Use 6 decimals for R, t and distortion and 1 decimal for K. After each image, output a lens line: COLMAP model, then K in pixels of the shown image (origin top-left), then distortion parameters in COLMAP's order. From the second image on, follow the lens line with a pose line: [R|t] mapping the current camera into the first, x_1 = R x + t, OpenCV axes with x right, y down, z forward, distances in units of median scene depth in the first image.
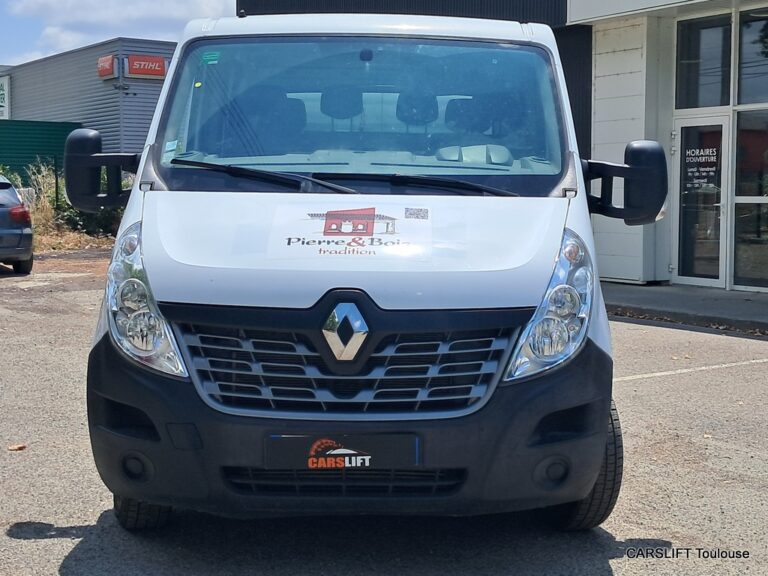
lens RADIAL K [[1292.5, 0, 384.0], [0, 1292.5, 285.8], [0, 0, 1]] dist [0.105319, 0.000000]
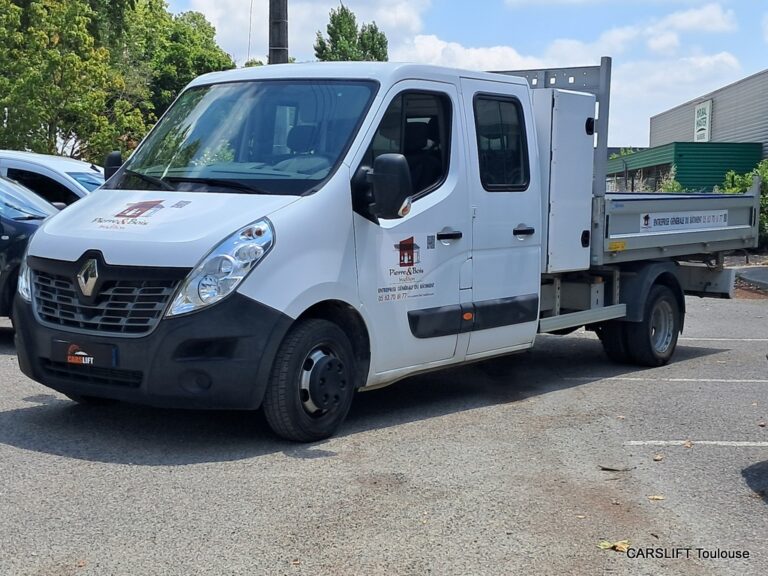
lens RADIAL K [[1292.5, 0, 383.0], [0, 1292.5, 290.0], [0, 0, 1]] dist [0.105319, 0.000000]
pose [[0.789311, 0.049623, -0.611985, 1.201321], [-0.057657, 0.998315, 0.006585, 0.019751], [0.611280, 0.030087, 0.790842, -0.025242]]
